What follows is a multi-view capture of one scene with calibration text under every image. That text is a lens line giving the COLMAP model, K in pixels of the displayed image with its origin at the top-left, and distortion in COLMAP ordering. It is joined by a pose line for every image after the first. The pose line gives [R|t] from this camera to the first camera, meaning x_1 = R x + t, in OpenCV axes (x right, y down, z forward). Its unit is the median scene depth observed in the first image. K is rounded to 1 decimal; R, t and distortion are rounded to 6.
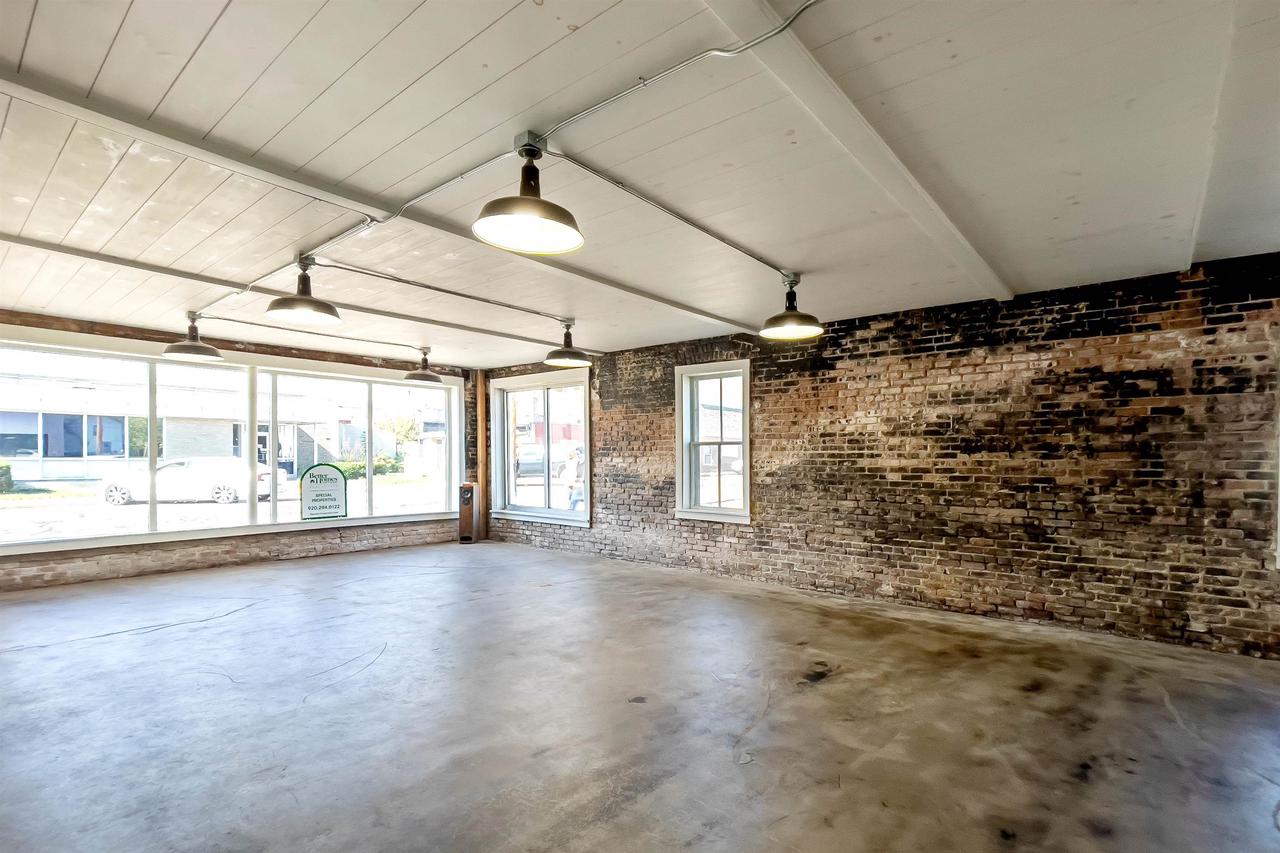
lens RADIAL K [[635.8, 0, 651.9], [0, 635.8, 463.9], [0, 0, 1]] dist [0.000023, -0.001140]
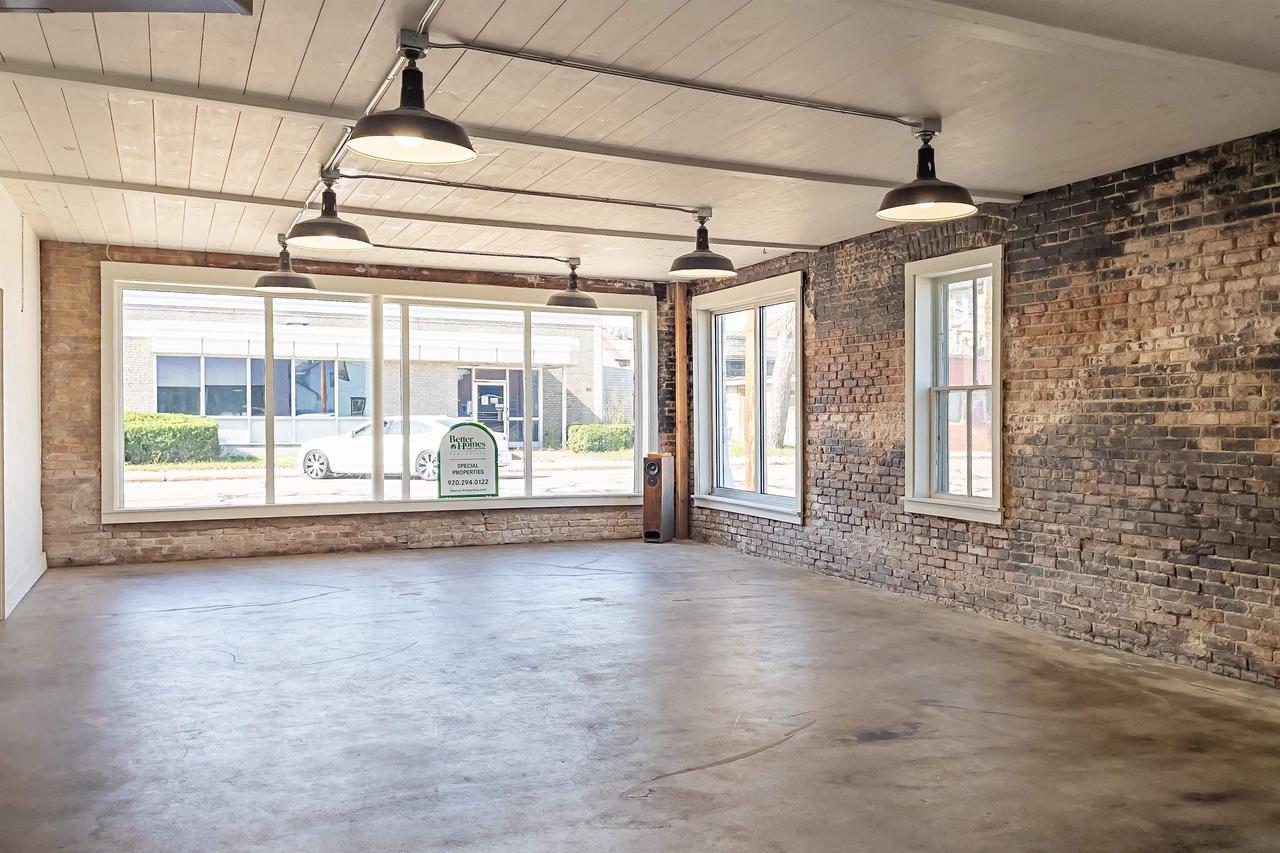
lens RADIAL K [[1107.8, 0, 639.7], [0, 1107.8, 461.2], [0, 0, 1]] dist [0.084642, -0.146098]
pose [[0.896133, 0.018633, -0.443394, 0.353549], [-0.007747, 0.999623, 0.026352, 0.012400], [0.443718, -0.020180, 0.895939, -0.093048]]
